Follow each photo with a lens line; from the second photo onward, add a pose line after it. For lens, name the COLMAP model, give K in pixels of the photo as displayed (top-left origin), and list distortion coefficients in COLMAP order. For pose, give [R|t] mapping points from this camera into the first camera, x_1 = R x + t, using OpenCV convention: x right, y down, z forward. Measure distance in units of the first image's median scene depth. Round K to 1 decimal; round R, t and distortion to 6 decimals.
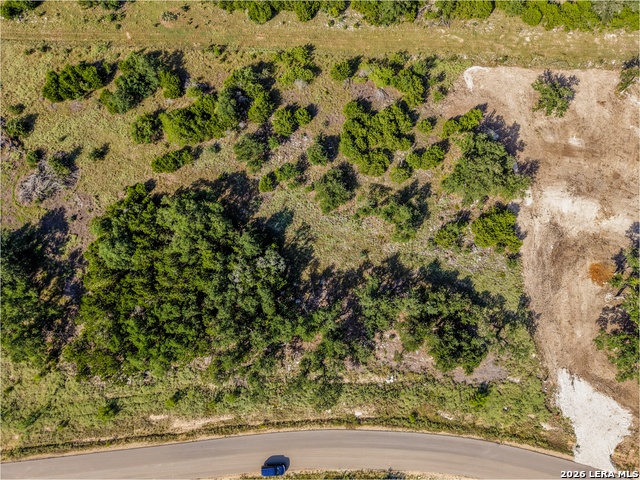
lens RADIAL K [[427.1, 0, 319.1], [0, 427.1, 242.1], [0, 0, 1]] dist [0.032272, -0.032716]
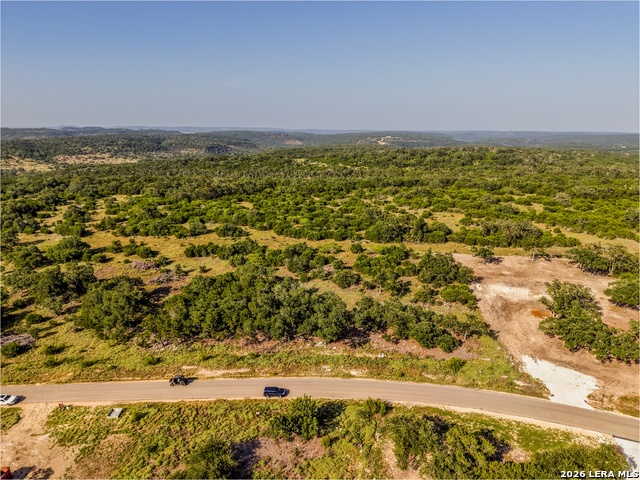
lens RADIAL K [[427.1, 0, 319.1], [0, 427.1, 242.1], [0, 0, 1]] dist [0.032272, -0.032716]
pose [[0.991723, 0.036298, -0.123162, 0.126654], [-0.123143, 0.540509, -0.832278, 1.167907], [0.036360, 0.840555, 0.540505, 0.058790]]
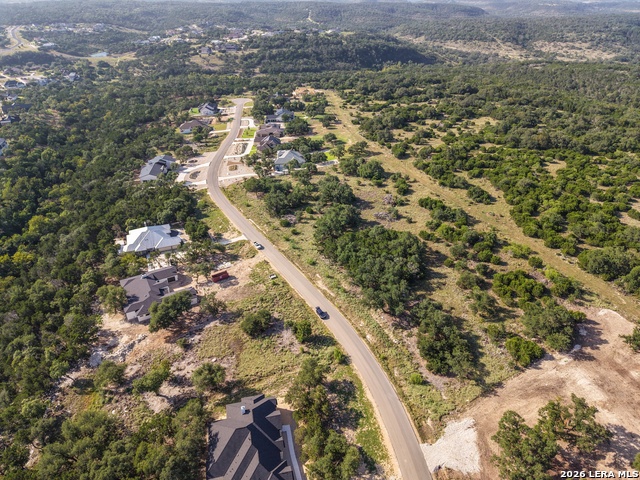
lens RADIAL K [[427.1, 0, 319.1], [0, 427.1, 242.1], [0, 0, 1]] dist [0.032272, -0.032716]
pose [[0.399030, 0.470090, -0.787267, 1.131837], [-0.875256, 0.451195, -0.174212, 0.677249], [0.273316, 0.758577, 0.591490, -0.316618]]
